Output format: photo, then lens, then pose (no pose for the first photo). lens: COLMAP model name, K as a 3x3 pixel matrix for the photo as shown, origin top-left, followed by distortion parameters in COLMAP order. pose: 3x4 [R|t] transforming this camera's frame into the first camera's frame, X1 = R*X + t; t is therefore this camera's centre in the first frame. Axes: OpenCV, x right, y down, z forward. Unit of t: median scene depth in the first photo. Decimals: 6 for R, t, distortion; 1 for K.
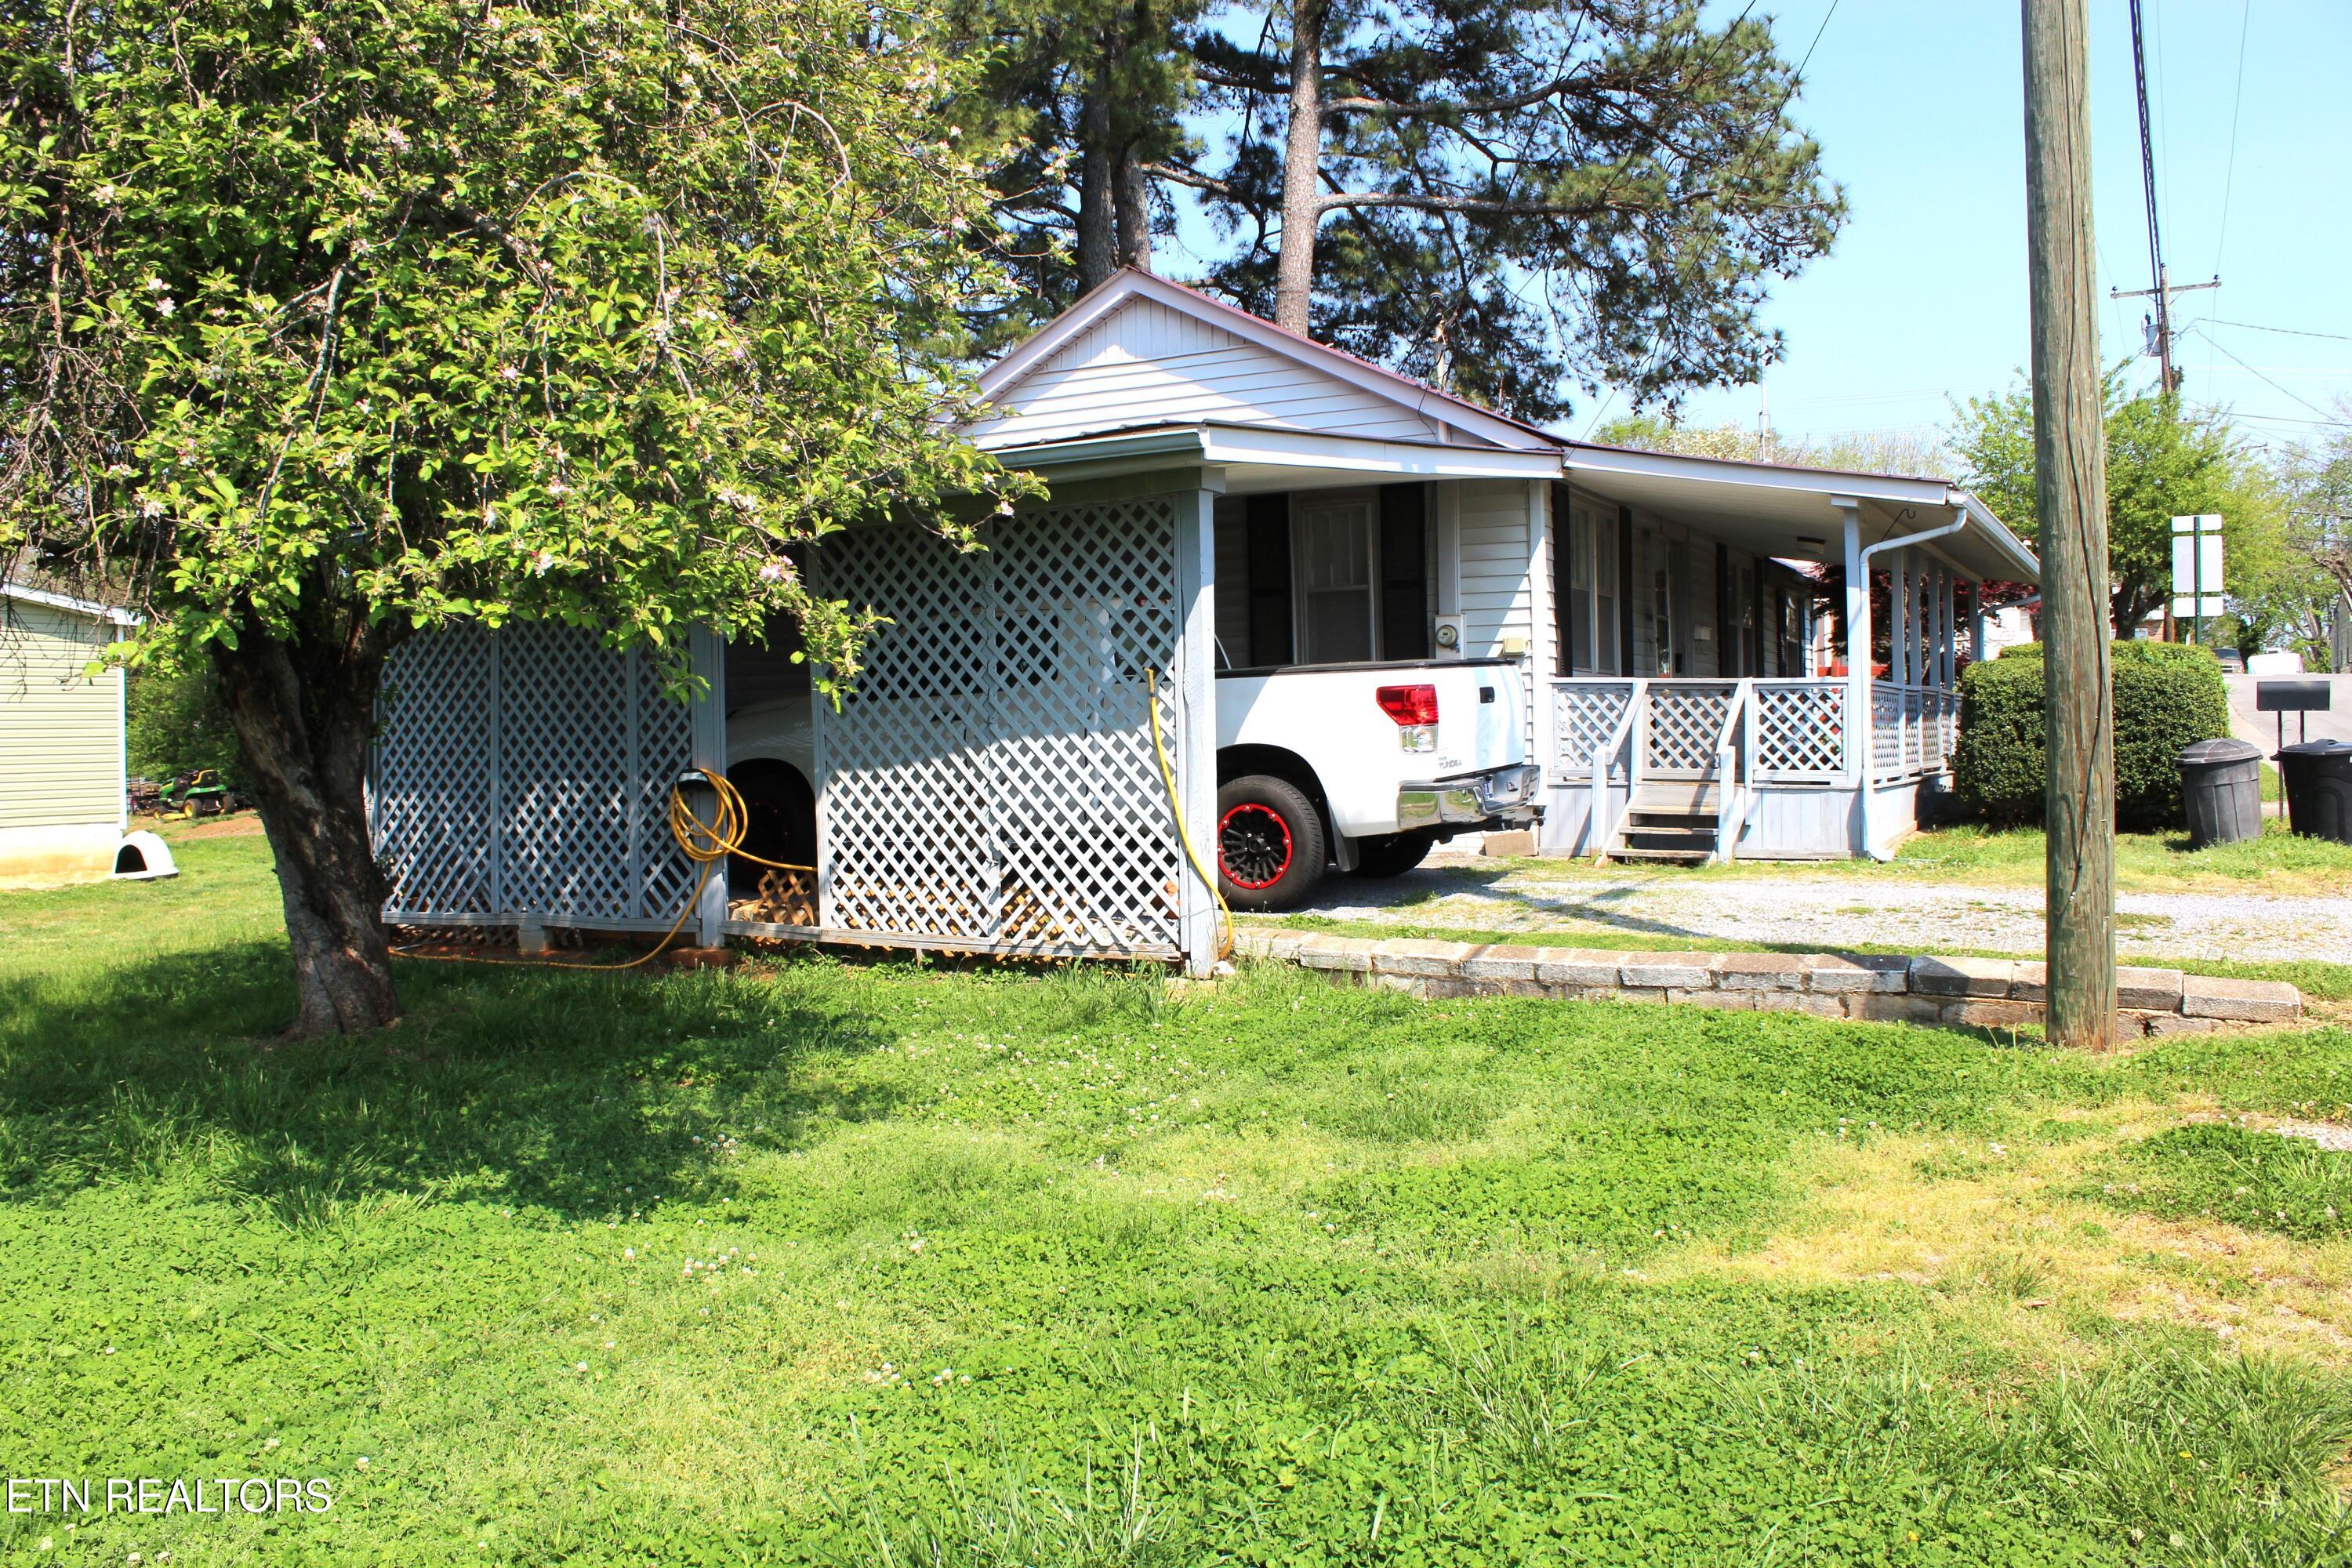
lens RADIAL K [[1972.9, 0, 1174.5], [0, 1972.9, 773.9], [0, 0, 1]] dist [-0.114321, 0.011445]
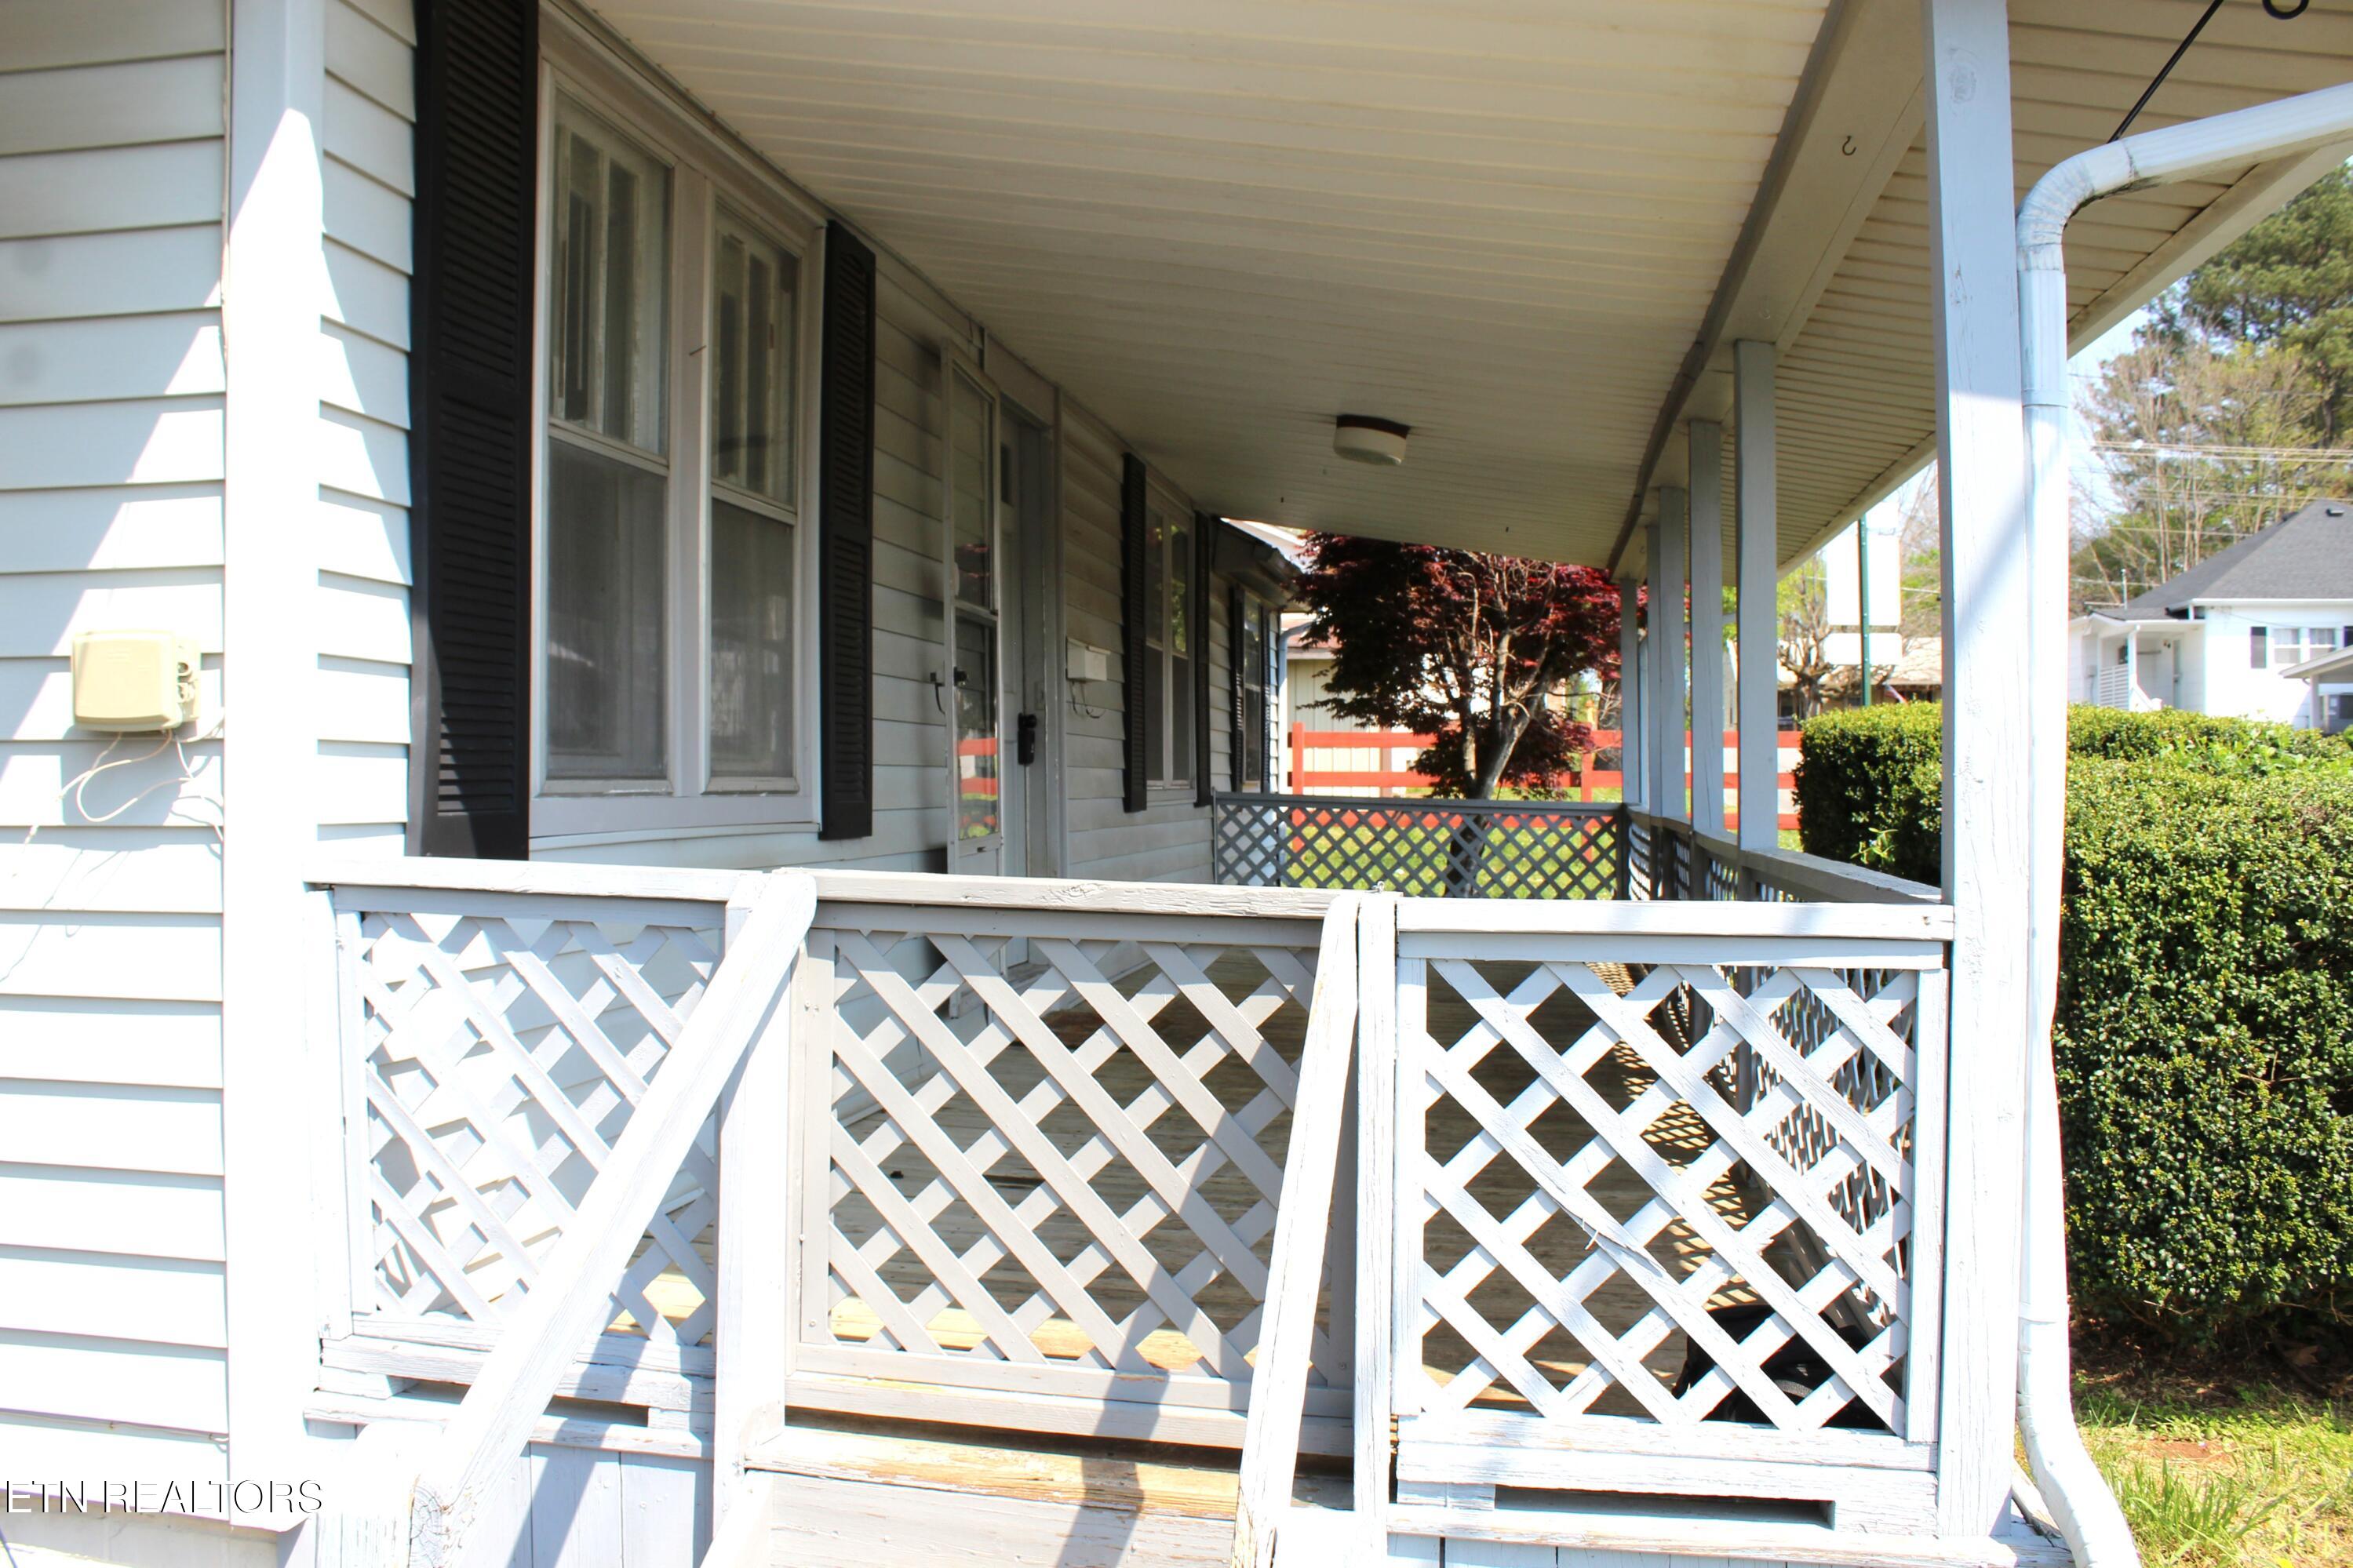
lens RADIAL K [[1973.4, 0, 1182.3], [0, 1973.4, 764.7], [0, 0, 1]] dist [-0.114321, 0.011445]
pose [[0.949781, 0.015289, 0.312542, 0.223272], [-0.007244, 0.999612, -0.026887, -0.055942], [-0.312832, 0.023273, 0.949523, 0.839922]]
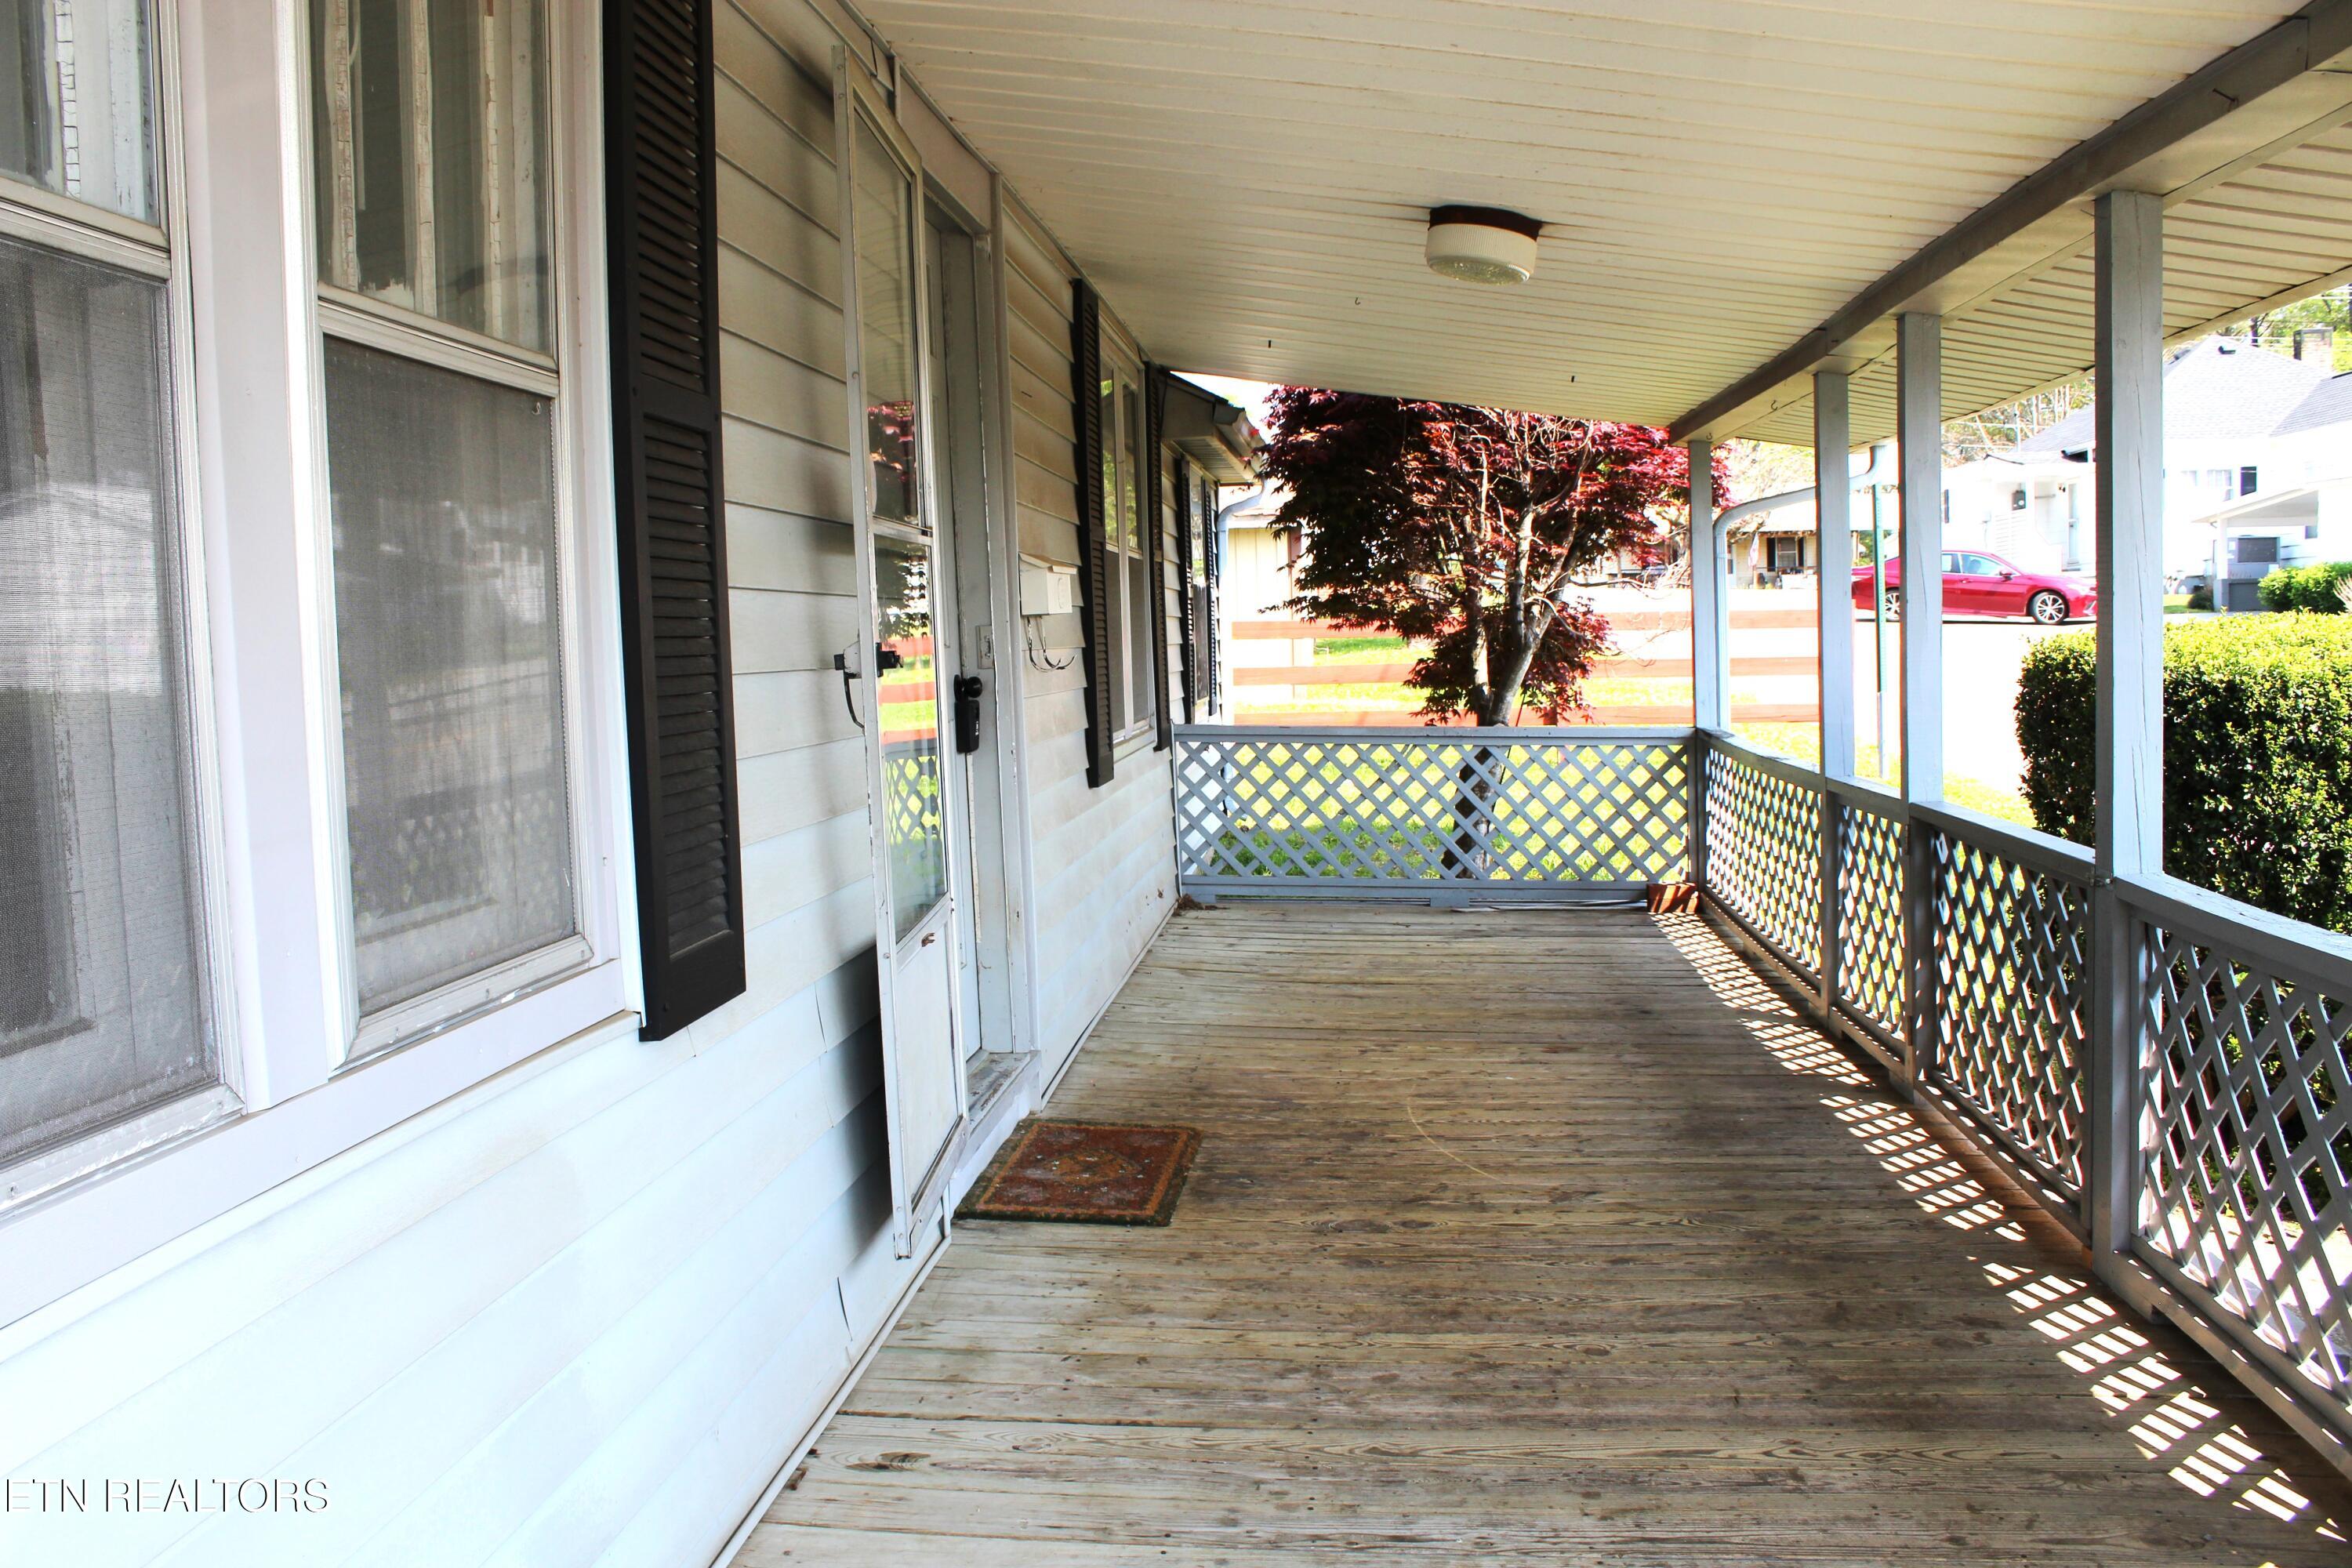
lens RADIAL K [[1972.9, 0, 1172.4], [0, 1972.9, 776.0], [0, 0, 1]] dist [-0.114321, 0.011445]
pose [[0.925836, -0.040371, 0.375762, 0.249991], [0.022805, 0.998434, 0.051081, -0.081280], [-0.377236, -0.038723, 0.925307, 1.010539]]
